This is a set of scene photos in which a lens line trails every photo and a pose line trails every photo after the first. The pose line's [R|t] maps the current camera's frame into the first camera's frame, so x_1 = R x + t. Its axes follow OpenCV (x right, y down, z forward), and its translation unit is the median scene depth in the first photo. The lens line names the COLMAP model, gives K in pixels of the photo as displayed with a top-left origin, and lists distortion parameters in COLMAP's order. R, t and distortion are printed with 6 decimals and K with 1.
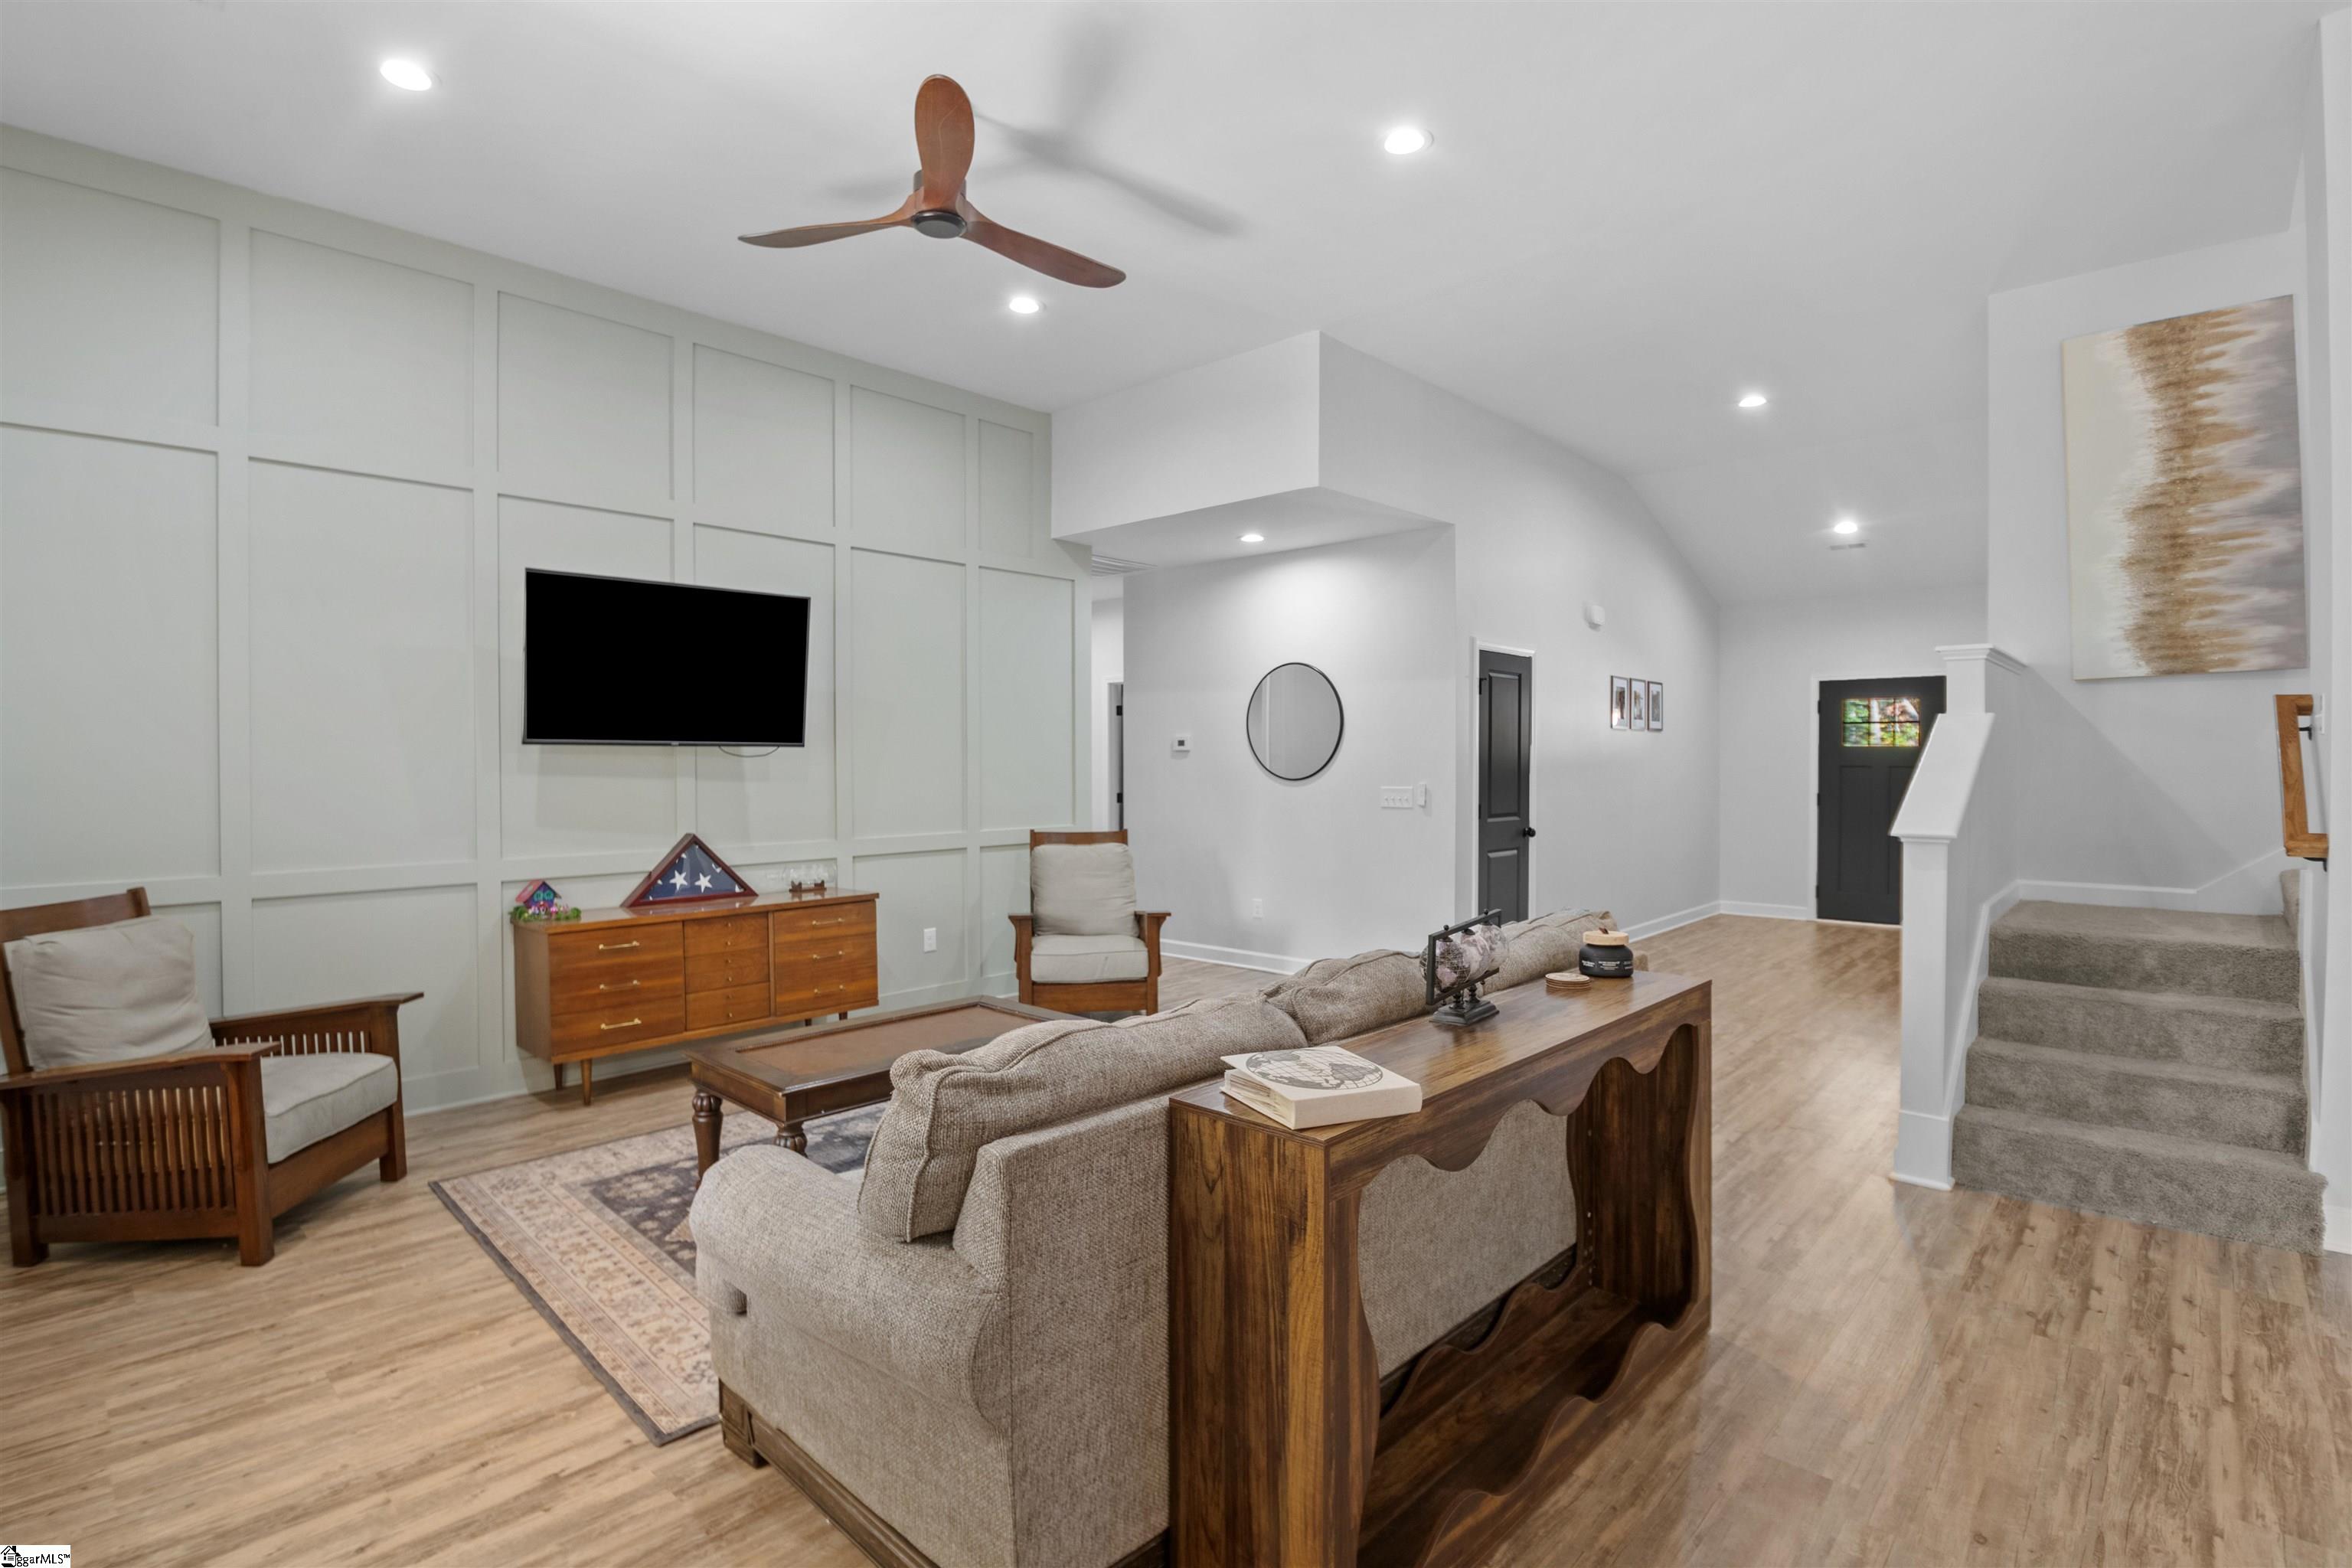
lens RADIAL K [[1121.3, 0, 1143.1], [0, 1121.3, 776.0], [0, 0, 1]] dist [-0.025360, -0.006120]
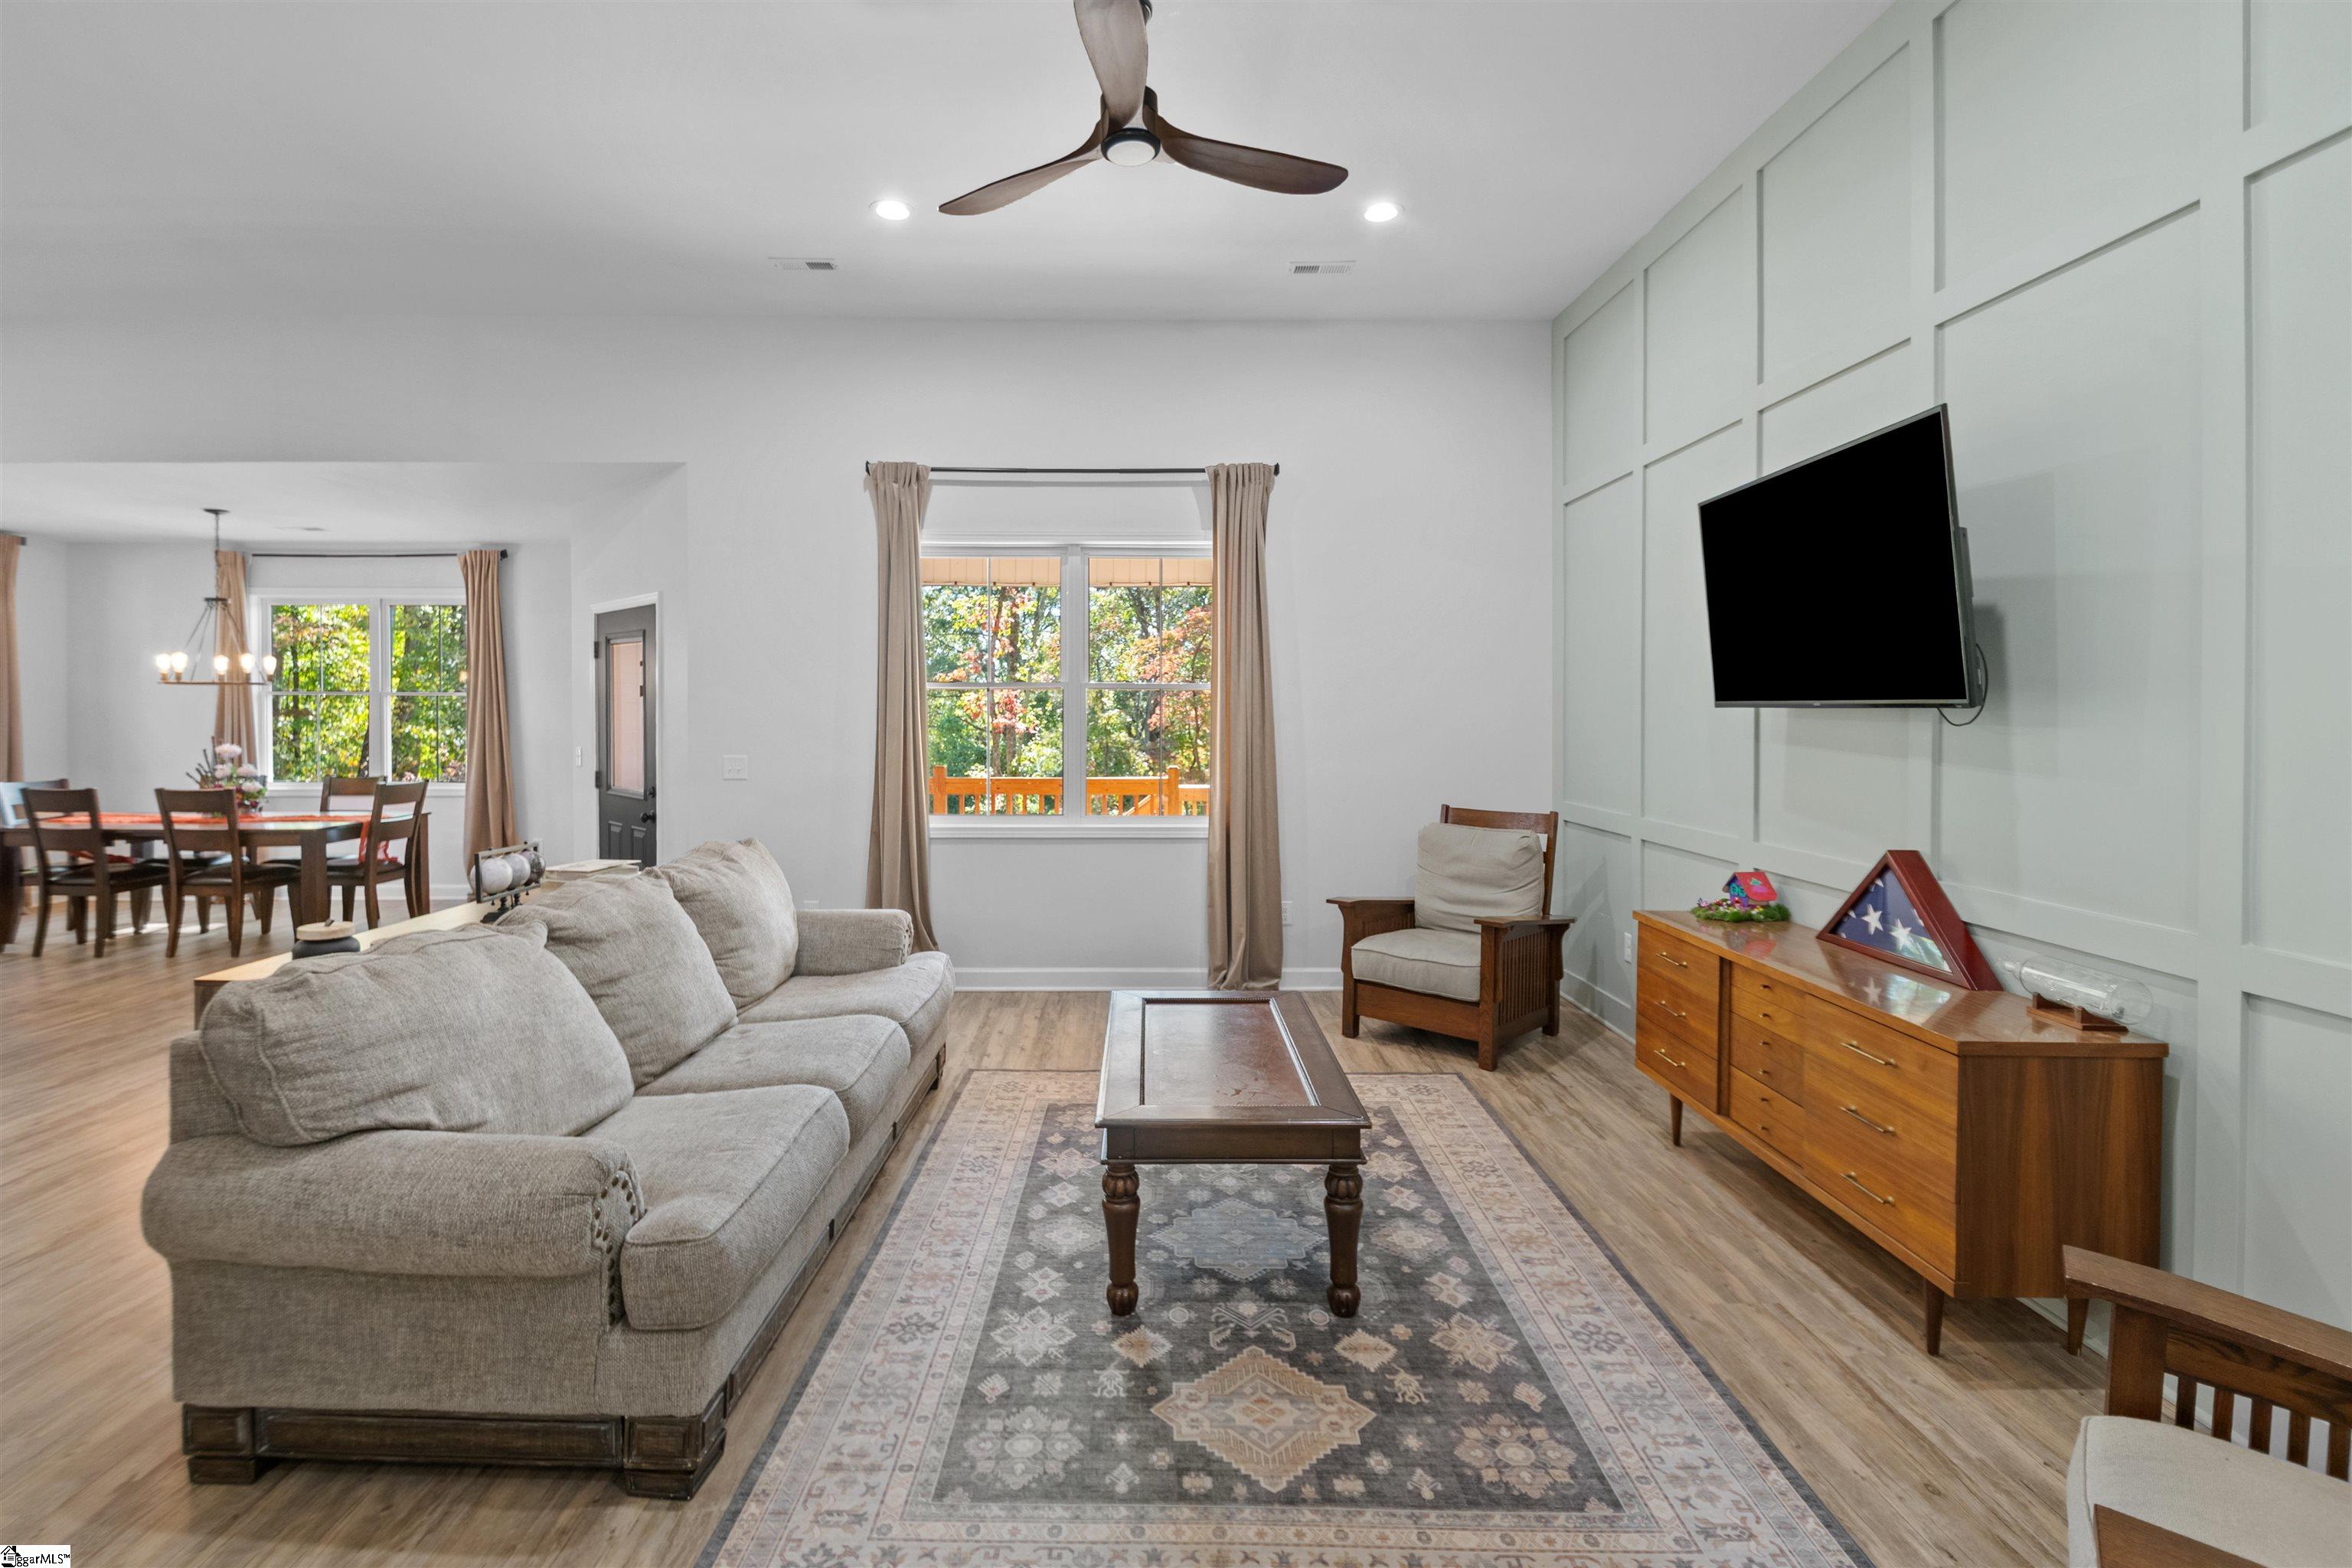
lens RADIAL K [[1095.6, 0, 1147.7], [0, 1095.6, 705.8], [0, 0, 1]] dist [-0.017578, -0.004527]
pose [[-0.712015, 0.003508, -0.702156, 0.361126], [-0.004920, 0.999938, 0.009984, -0.036491], [0.702147, 0.010564, -0.711953, 1.357404]]
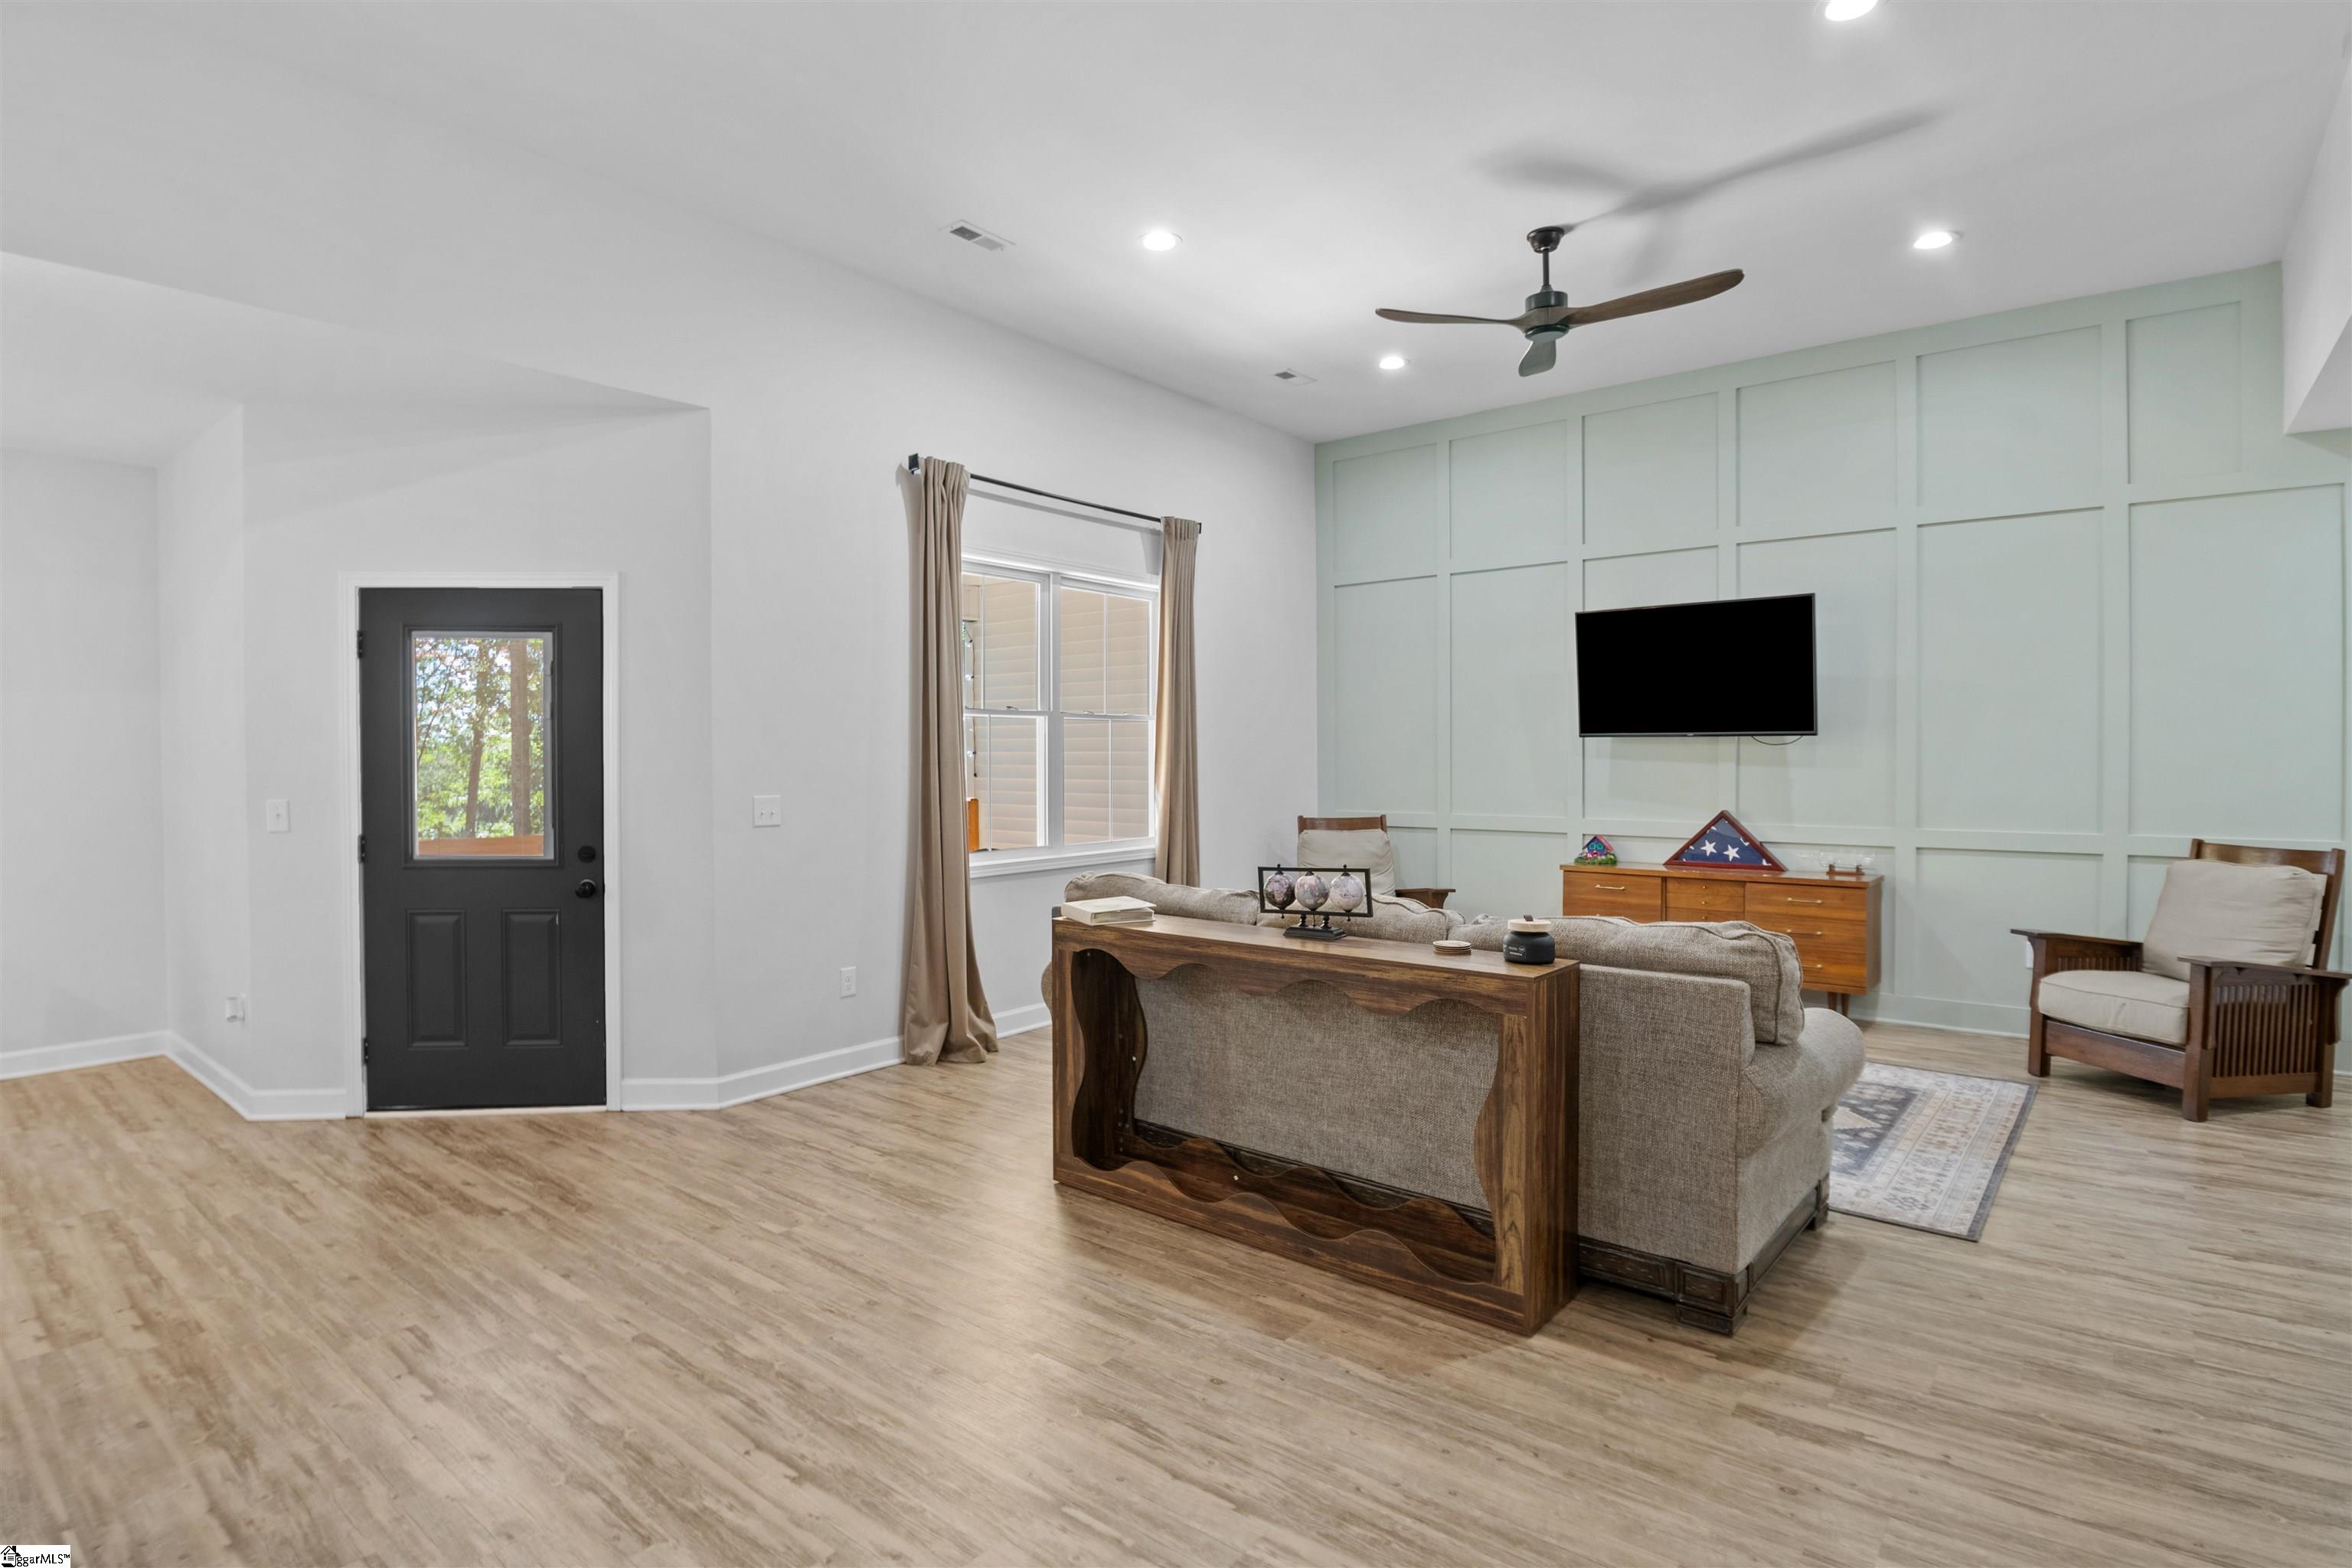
lens RADIAL K [[1174.7, 0, 1153.4], [0, 1174.7, 765.2], [0, 0, 1]] dist [-0.029876, -0.002217]
pose [[0.078992, 0.013231, -0.996787, 0.928367], [-0.008298, 0.999886, 0.012615, -0.007781], [0.996841, 0.007275, 0.079093, 0.361729]]
